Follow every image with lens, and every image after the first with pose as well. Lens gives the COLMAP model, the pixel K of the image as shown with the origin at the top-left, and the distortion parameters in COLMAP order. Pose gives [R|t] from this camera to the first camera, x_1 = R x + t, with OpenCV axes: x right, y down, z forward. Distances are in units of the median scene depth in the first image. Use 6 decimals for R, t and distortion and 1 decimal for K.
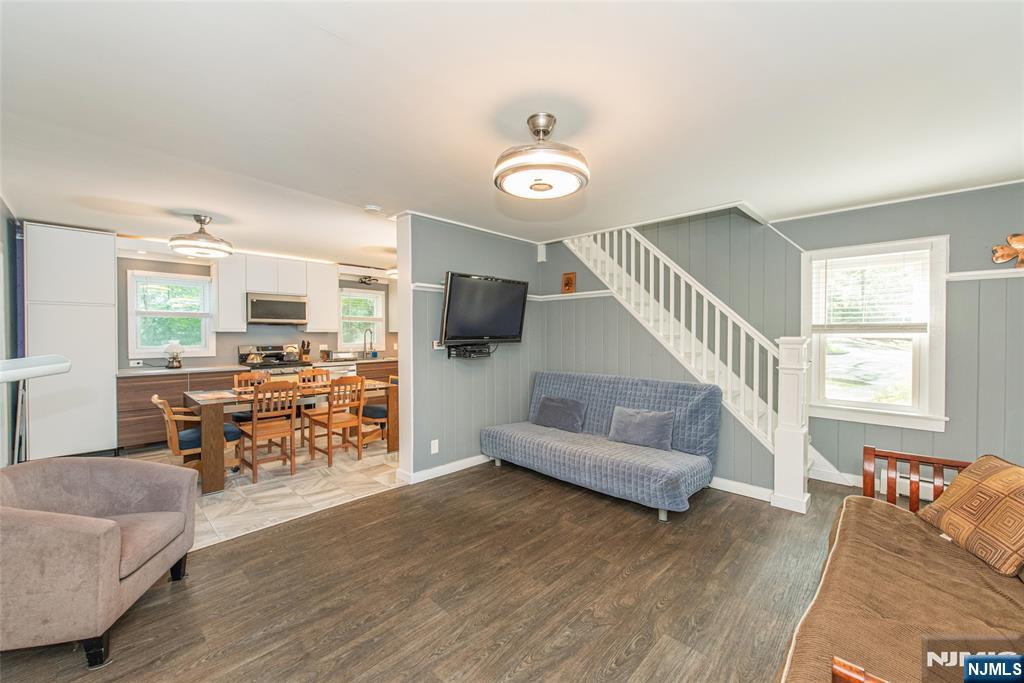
lens RADIAL K [[405.7, 0, 512.2], [0, 405.7, 337.0], [0, 0, 1]] dist [0.005775, -0.000068]
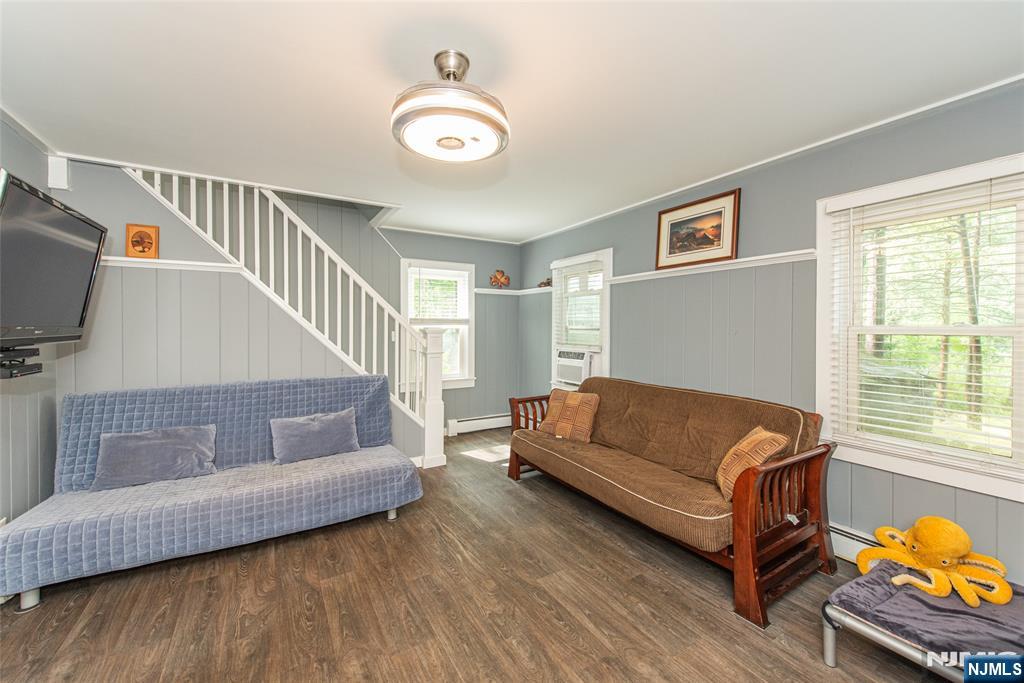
lens RADIAL K [[405.0, 0, 515.1], [0, 405.0, 330.0], [0, 0, 1]] dist [0.002080, -0.000137]
pose [[0.254873, -0.008404, 0.966938, -0.411768], [0.005692, 0.999958, 0.007190, -0.001040], [-0.966958, 0.003671, 0.254910, 0.406394]]
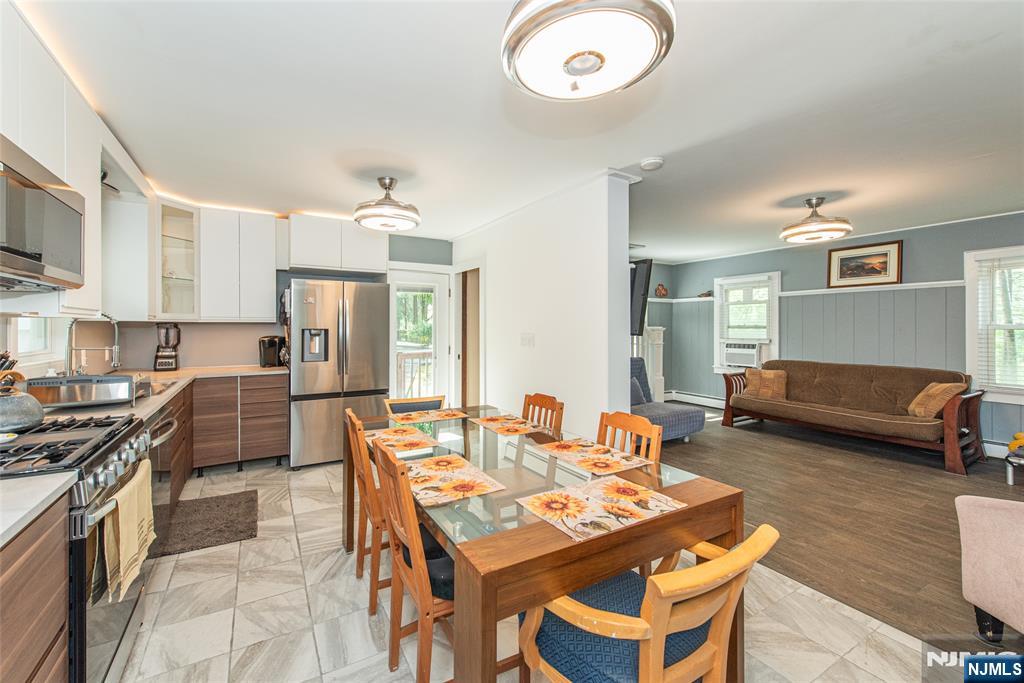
lens RADIAL K [[410.2, 0, 479.7], [0, 410.2, 325.2], [0, 0, 1]] dist [-0.000682, -0.000062]
pose [[0.306191, 0.001918, 0.951968, -1.219568], [0.010762, 0.999927, -0.005476, -0.007102], [-0.951909, 0.011921, 0.306148, 1.099292]]
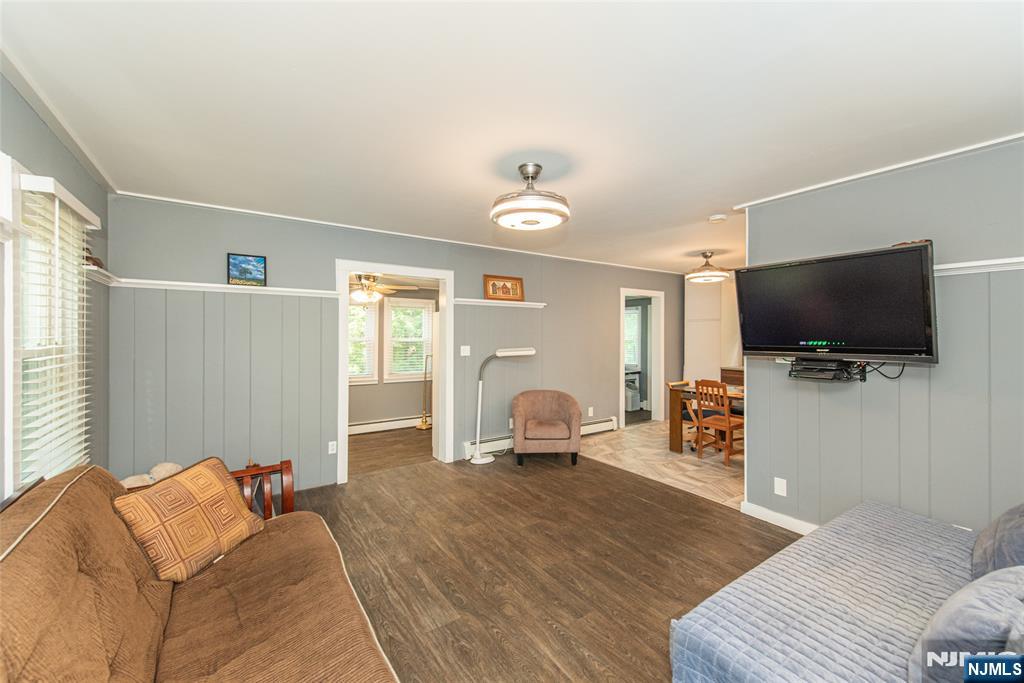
lens RADIAL K [[405.7, 0, 512.2], [0, 405.7, 337.0], [0, 0, 1]] dist [0.005775, -0.000068]
pose [[-0.207259, 0.001467, -0.978285, 0.761231], [-0.008947, 0.999954, 0.003395, -0.018572], [0.978245, 0.009456, -0.207236, 0.727357]]
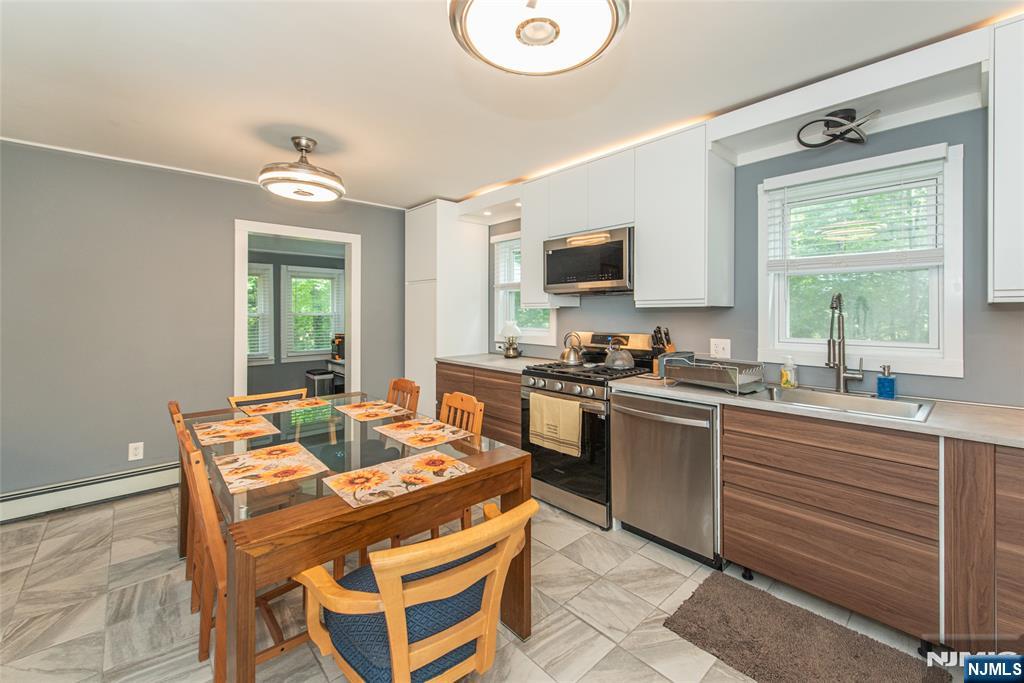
lens RADIAL K [[423.2, 0, 529.1], [0, 423.2, 313.5], [0, 0, 1]] dist [0.002290, -0.000075]
pose [[-0.044470, -0.001874, -0.999009, -0.075341], [-0.008396, 0.999964, -0.001502, -0.006392], [0.998975, 0.008321, -0.044484, 1.579837]]
